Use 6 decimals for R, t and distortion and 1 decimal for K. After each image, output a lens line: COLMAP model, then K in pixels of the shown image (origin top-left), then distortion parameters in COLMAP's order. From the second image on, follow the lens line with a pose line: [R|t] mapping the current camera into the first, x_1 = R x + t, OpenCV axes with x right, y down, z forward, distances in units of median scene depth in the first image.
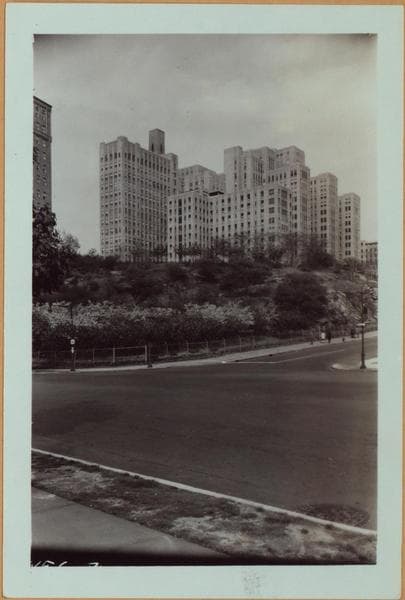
lens RADIAL K [[525.4, 0, 202.5], [0, 525.4, 300.0], [0, 0, 1]] dist [0.197184, 0.002766]
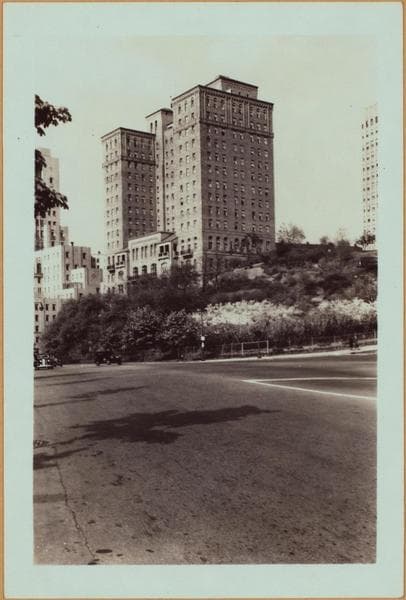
lens RADIAL K [[622.4, 0, 203.0], [0, 622.4, 300.0], [0, 0, 1]] dist [-0.001674, 0.002359]
pose [[0.877572, -0.045617, -0.477269, 0.218791], [0.058209, 0.998237, 0.011620, -0.014618], [0.475898, -0.037979, 0.878680, -0.145261]]
